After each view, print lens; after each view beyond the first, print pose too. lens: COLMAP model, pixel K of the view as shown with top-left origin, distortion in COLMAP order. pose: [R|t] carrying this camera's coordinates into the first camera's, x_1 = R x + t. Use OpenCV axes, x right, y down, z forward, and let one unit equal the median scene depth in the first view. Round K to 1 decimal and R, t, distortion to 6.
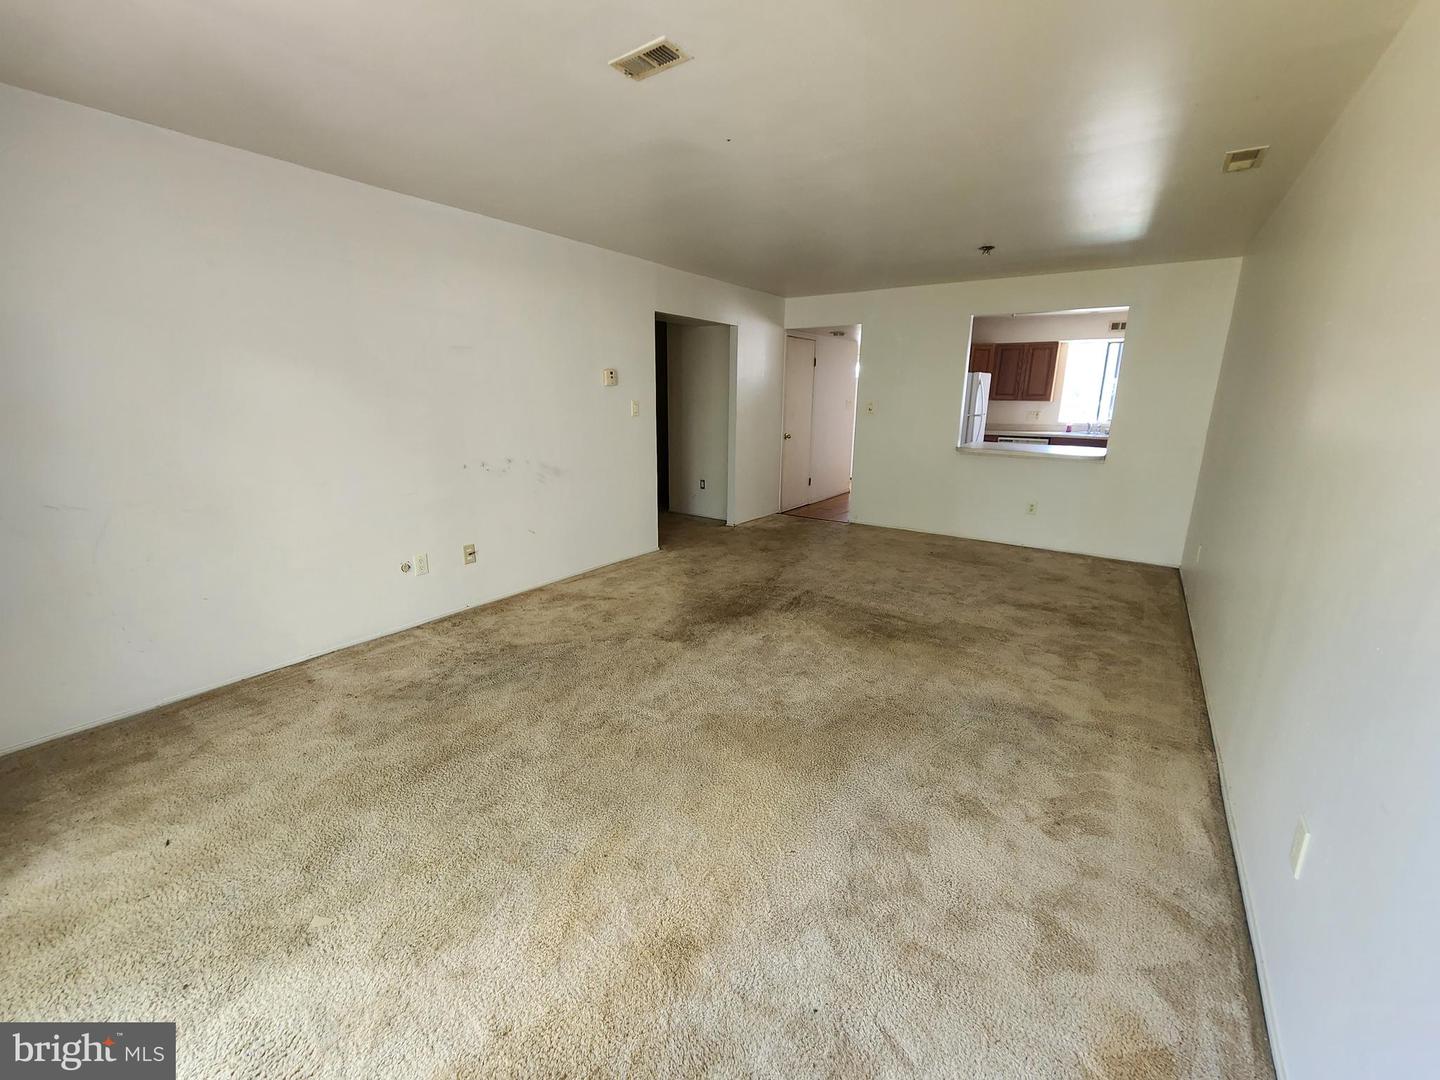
lens RADIAL K [[593.2, 0, 710.4], [0, 593.2, 536.9], [0, 0, 1]] dist [0.000252, -0.000425]
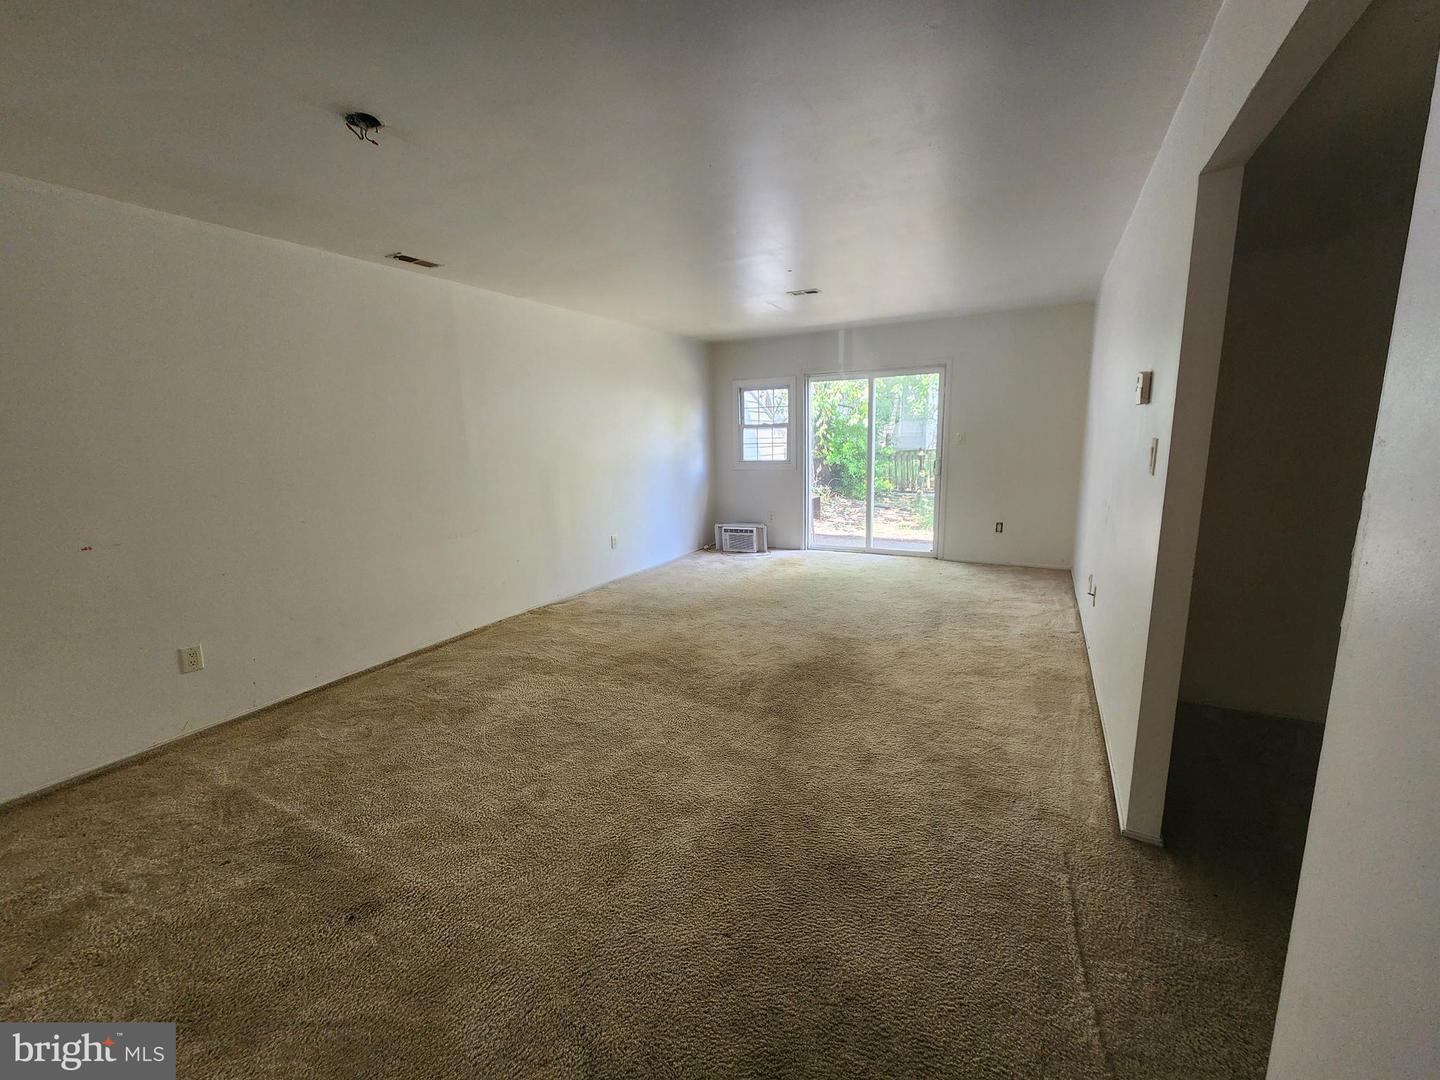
lens RADIAL K [[593.2, 0, 710.4], [0, 593.2, 536.9], [0, 0, 1]] dist [0.000252, -0.000425]
pose [[-0.992451, 0.035026, -0.117537, 0.288794], [-0.014503, 0.918112, 0.396055, -0.403682], [0.121785, 0.394770, -0.910673, 1.722476]]
